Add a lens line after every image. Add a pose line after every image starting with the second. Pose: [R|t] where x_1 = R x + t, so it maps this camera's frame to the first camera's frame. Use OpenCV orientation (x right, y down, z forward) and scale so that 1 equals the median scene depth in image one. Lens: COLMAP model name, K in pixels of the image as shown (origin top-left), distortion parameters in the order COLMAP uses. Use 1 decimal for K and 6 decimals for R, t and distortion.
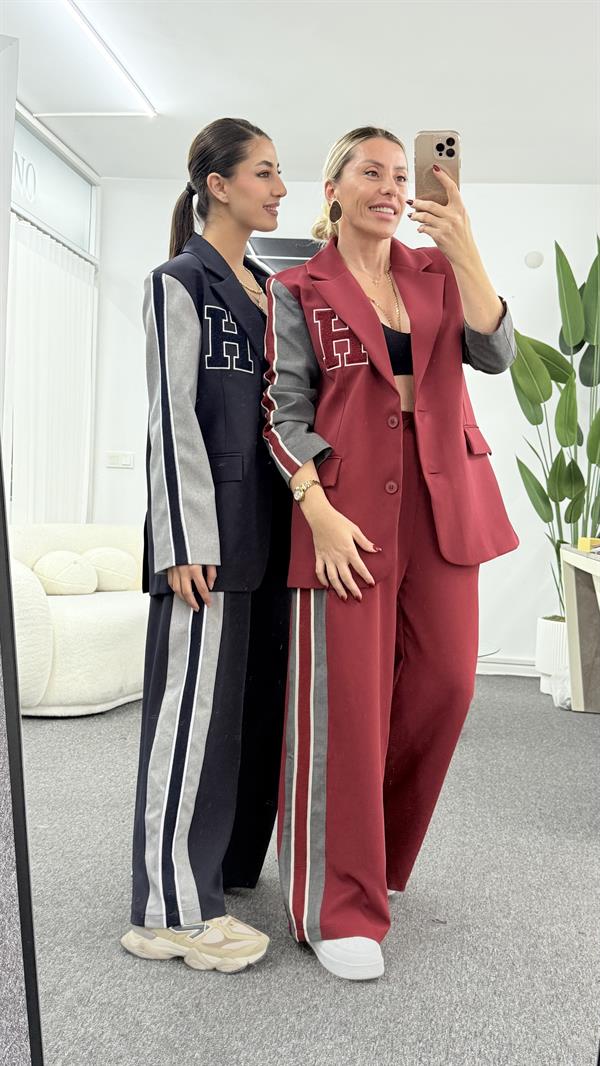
lens RADIAL K [[1102.7, 0, 300.0], [0, 1102.7, 531.4], [0, 0, 1]] dist [0.100640, -0.334191]
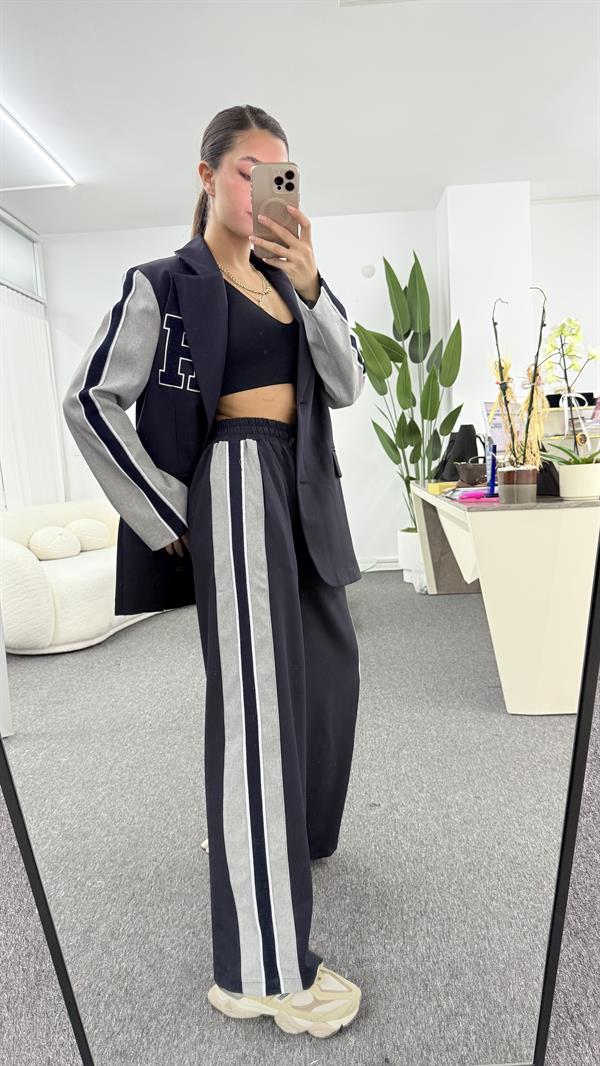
lens RADIAL K [[712.4, 0, 303.4], [0, 712.4, 532.9], [0, 0, 1]] dist [0.125288, -0.164590]
pose [[0.985615, -0.131431, 0.106251, -0.005669], [0.117497, 0.984763, 0.128200, -0.056672], [-0.121481, -0.113872, 0.986040, 0.105595]]
